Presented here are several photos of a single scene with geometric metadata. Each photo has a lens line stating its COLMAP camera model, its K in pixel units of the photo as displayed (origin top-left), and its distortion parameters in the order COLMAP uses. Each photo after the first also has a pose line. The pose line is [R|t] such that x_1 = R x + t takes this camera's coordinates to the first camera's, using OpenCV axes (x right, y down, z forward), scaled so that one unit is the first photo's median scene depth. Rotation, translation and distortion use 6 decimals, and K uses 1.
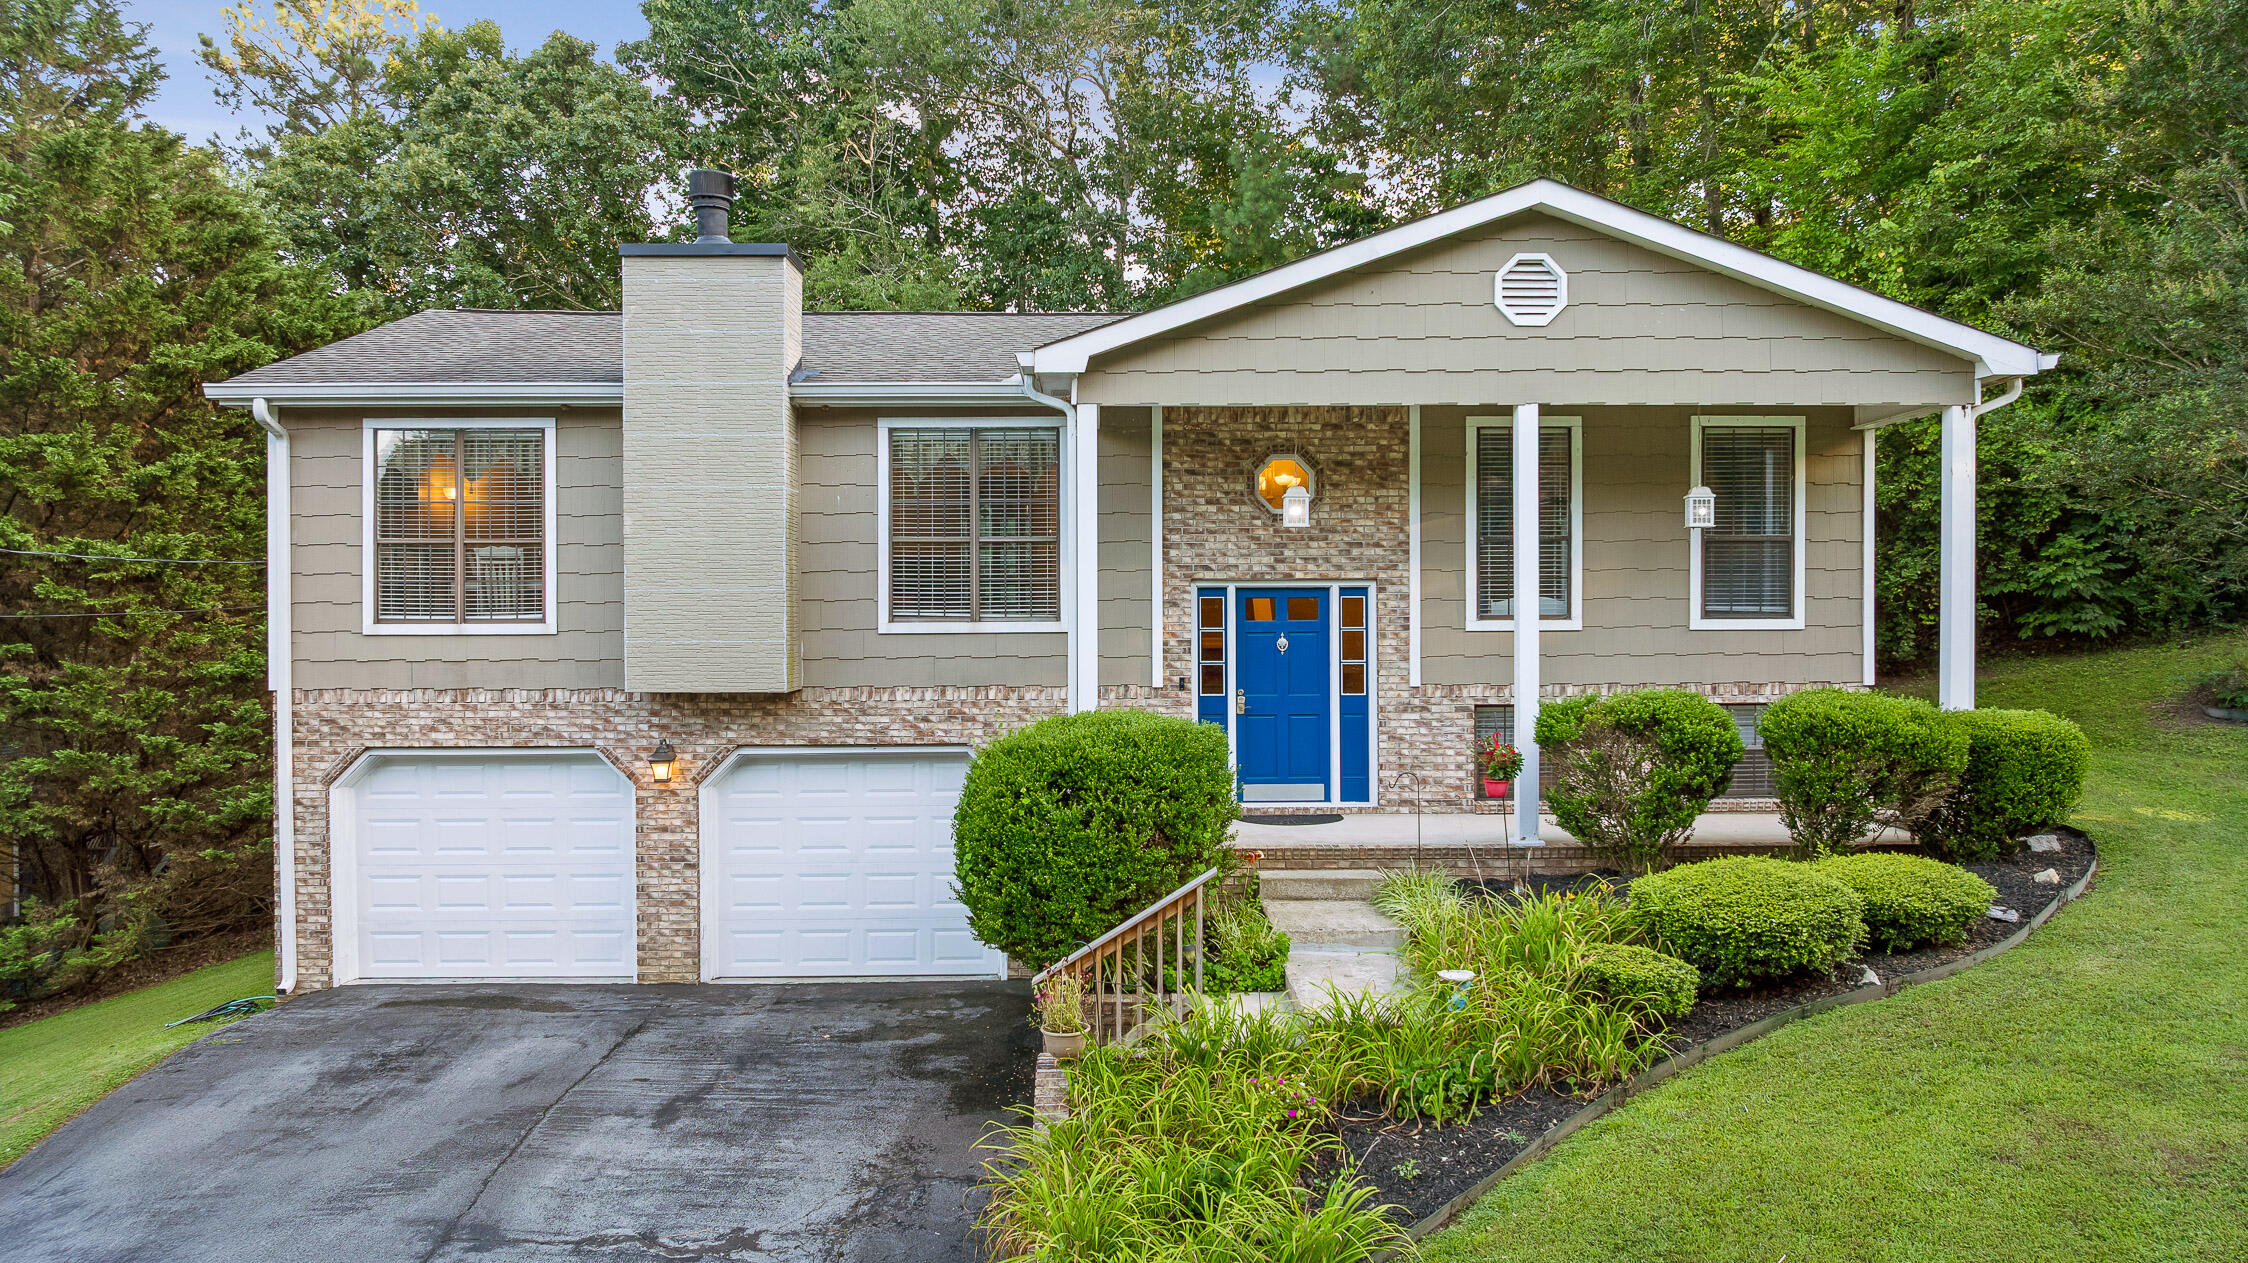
lens RADIAL K [[1599.2, 0, 1116.6], [0, 1599.2, 619.2], [0, 0, 1]] dist [-0.022754, 0.000291]
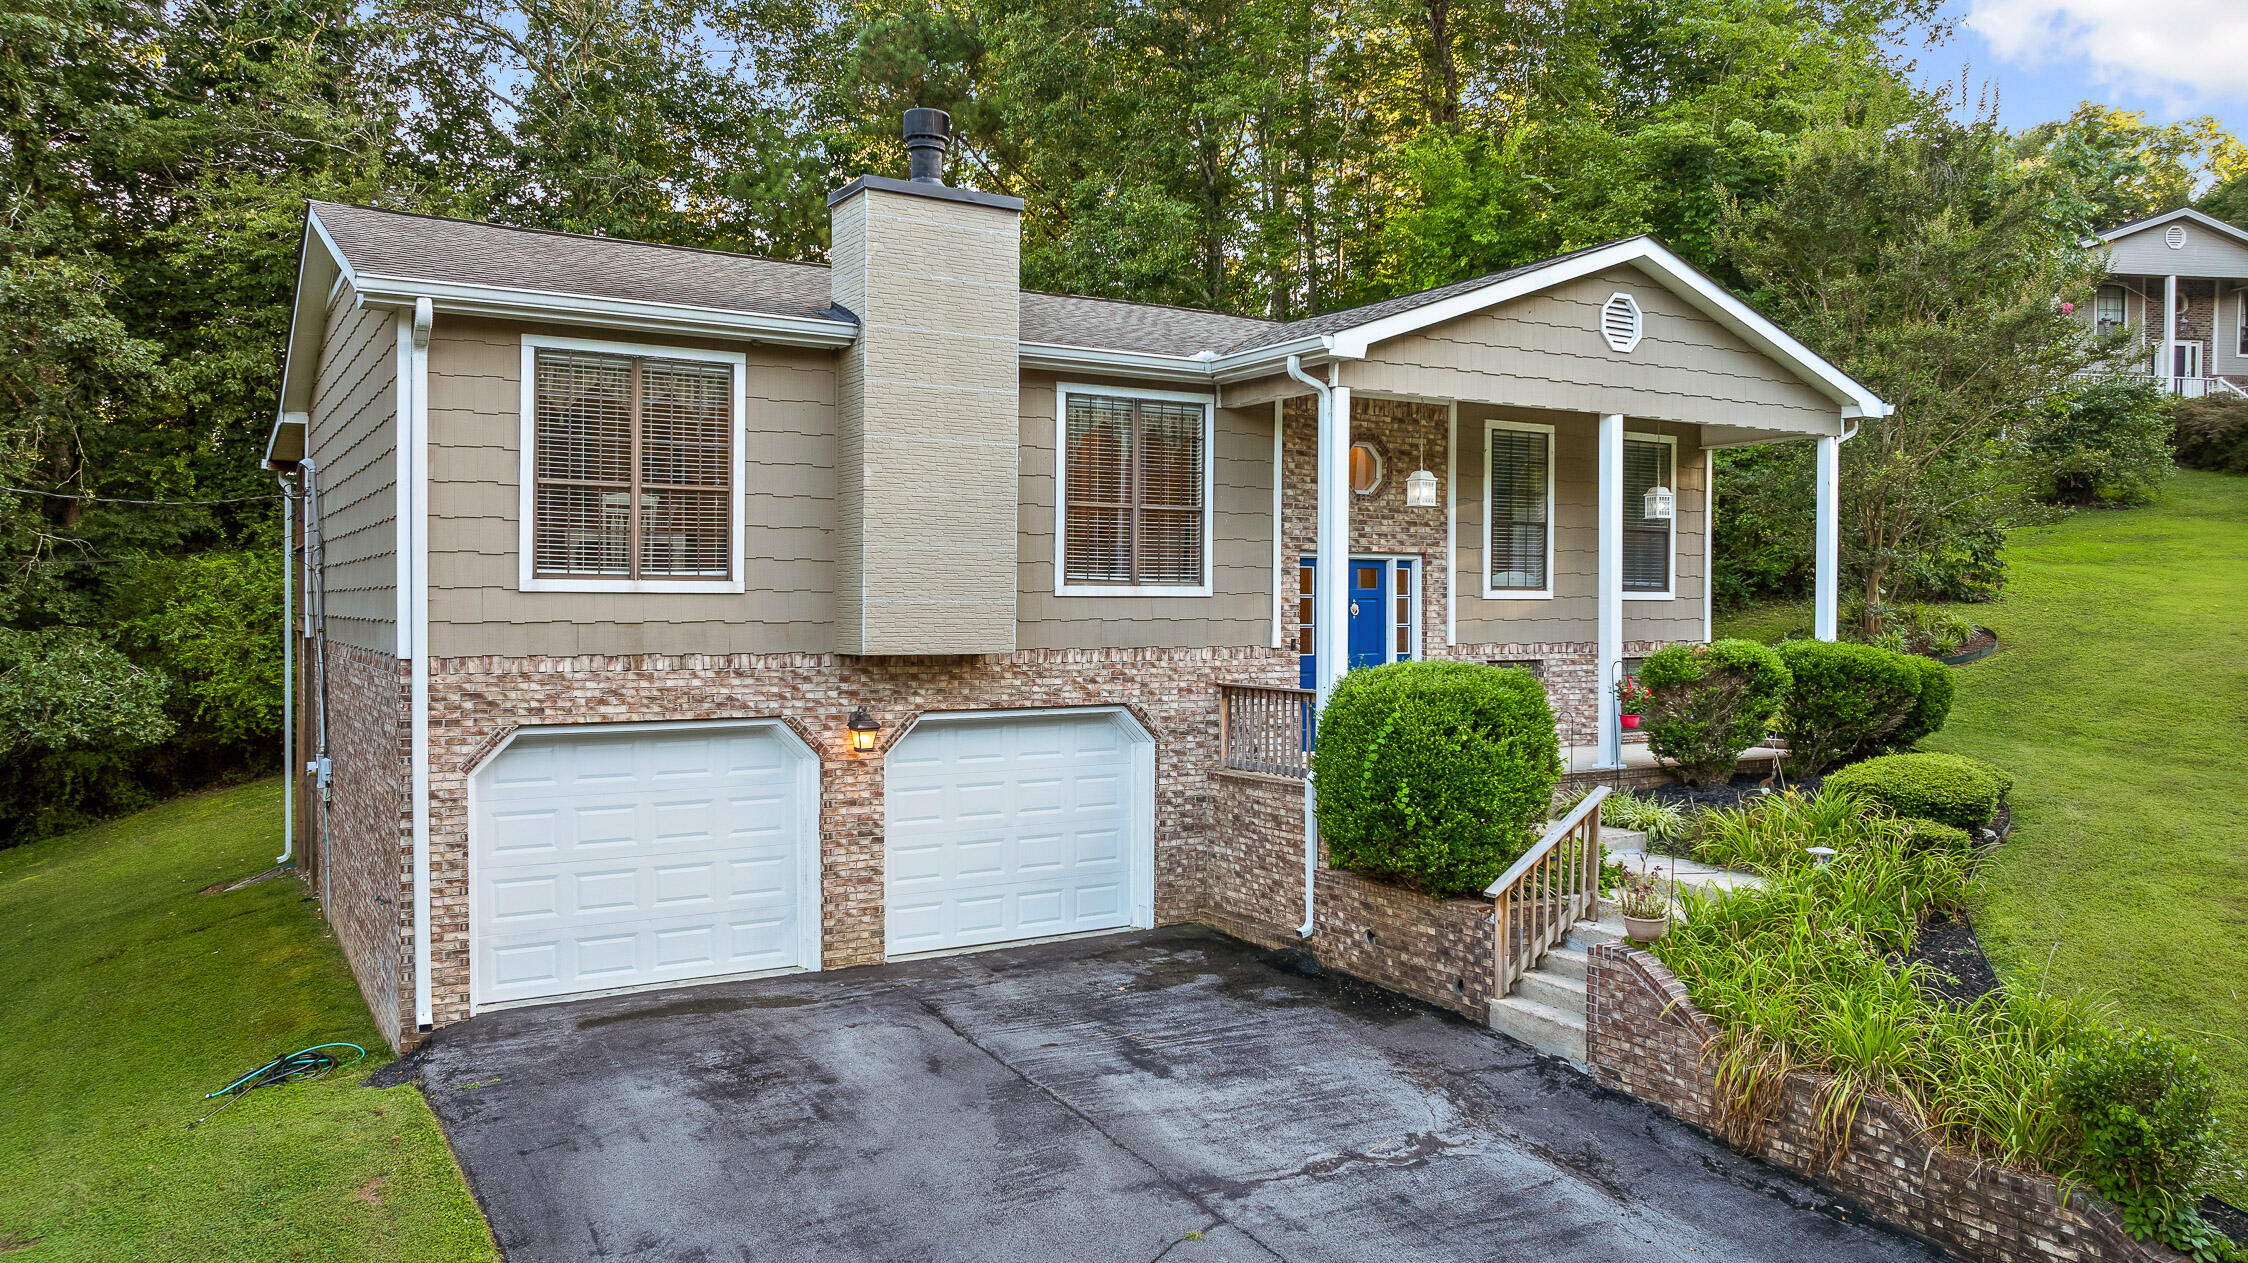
lens RADIAL K [[1599.2, 0, 1116.6], [0, 1599.2, 619.2], [0, 0, 1]] dist [-0.022754, 0.000291]
pose [[0.857386, 0.002321, 0.514669, -0.635063], [-0.004378, 0.999987, 0.002783, 0.020616], [-0.514655, -0.004639, 0.857385, 0.116433]]
